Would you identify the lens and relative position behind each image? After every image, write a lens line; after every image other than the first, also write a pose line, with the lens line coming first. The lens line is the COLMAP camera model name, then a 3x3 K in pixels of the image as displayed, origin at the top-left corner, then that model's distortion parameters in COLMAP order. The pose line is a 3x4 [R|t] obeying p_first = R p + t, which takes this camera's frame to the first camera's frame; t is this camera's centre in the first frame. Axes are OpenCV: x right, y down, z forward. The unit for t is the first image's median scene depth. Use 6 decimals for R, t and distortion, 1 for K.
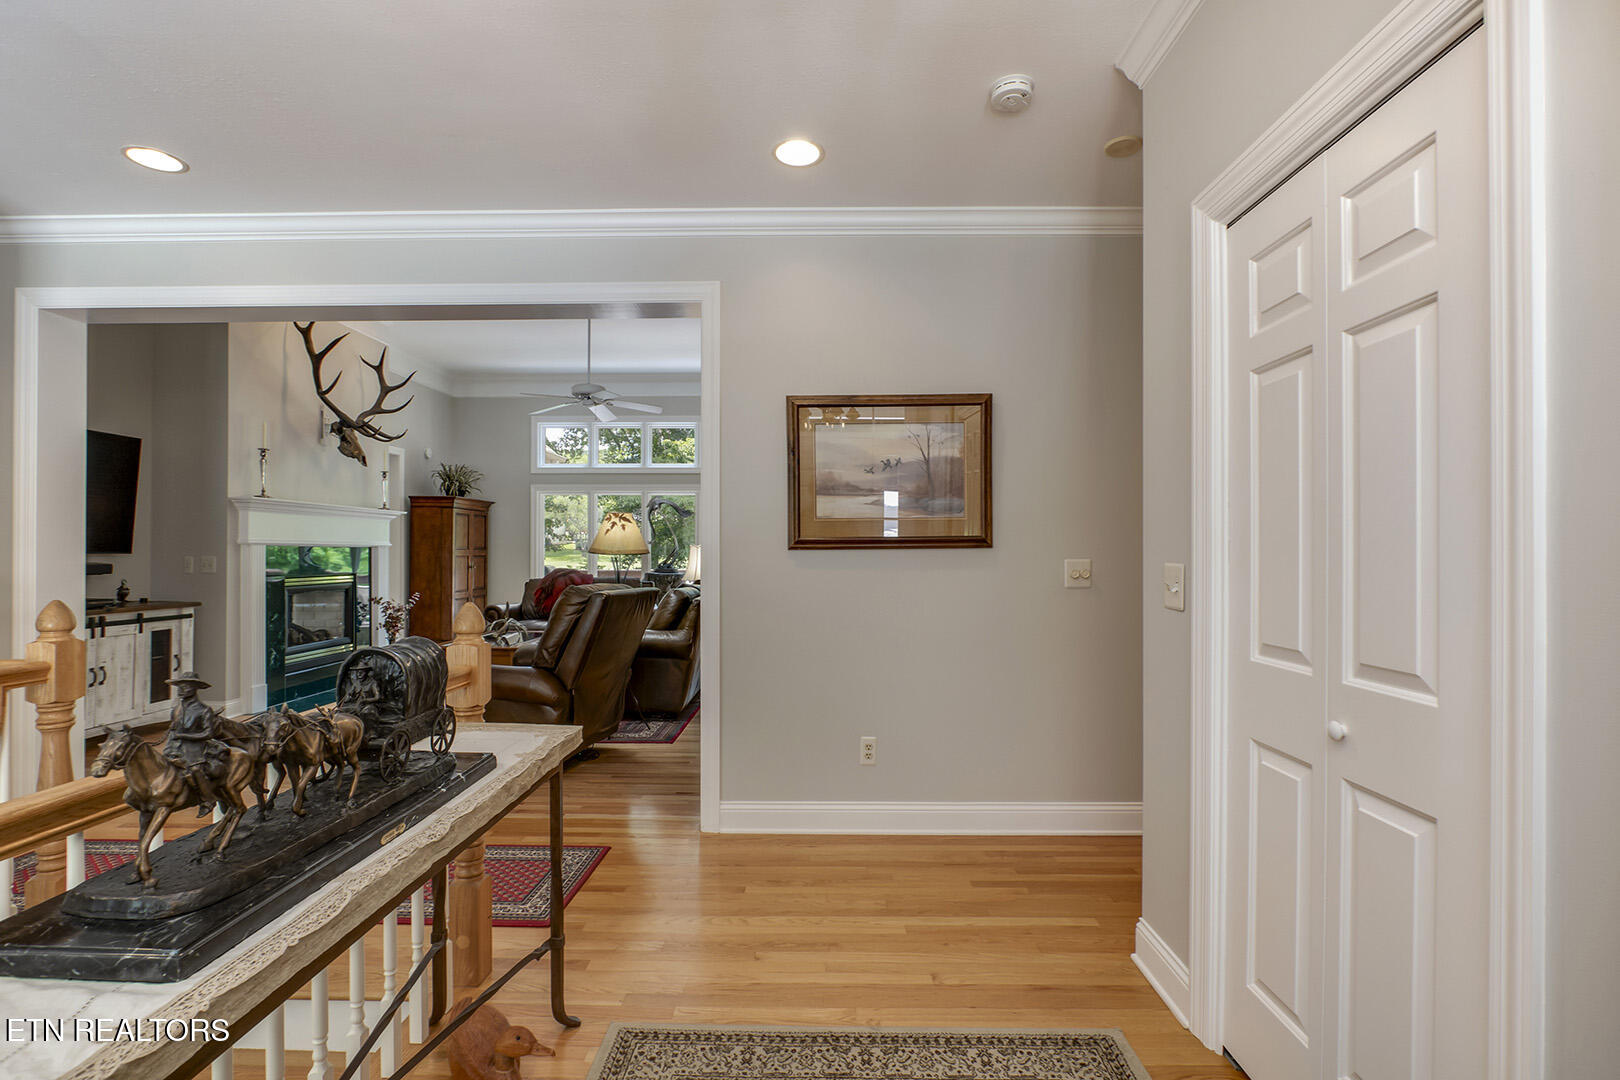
lens RADIAL K [[759.7, 0, 813.0], [0, 759.7, 552.8], [0, 0, 1]] dist [-0.018623, -0.000249]
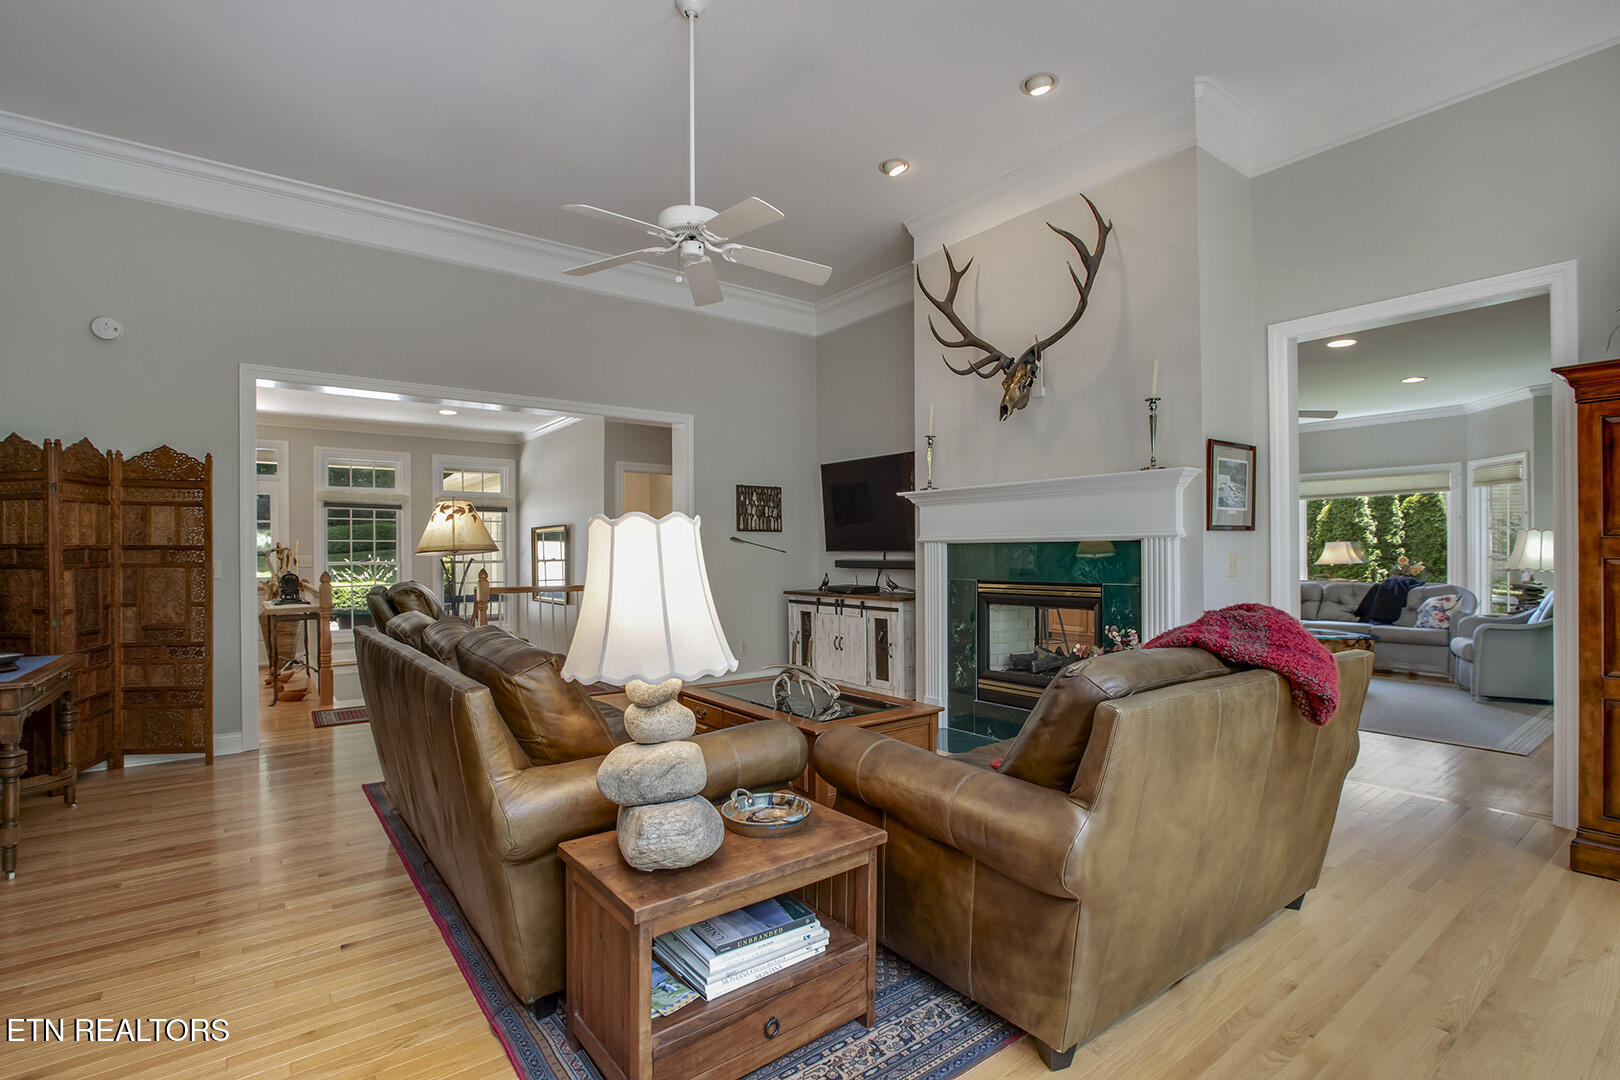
lens RADIAL K [[759.7, 0, 813.0], [0, 759.7, 552.8], [0, 0, 1]] dist [-0.018623, -0.000249]
pose [[-0.784298, 0.000799, -0.620384, -0.075176], [0.004053, 0.999984, -0.003835, 0.007548], [0.620371, -0.005522, -0.784289, 1.856282]]
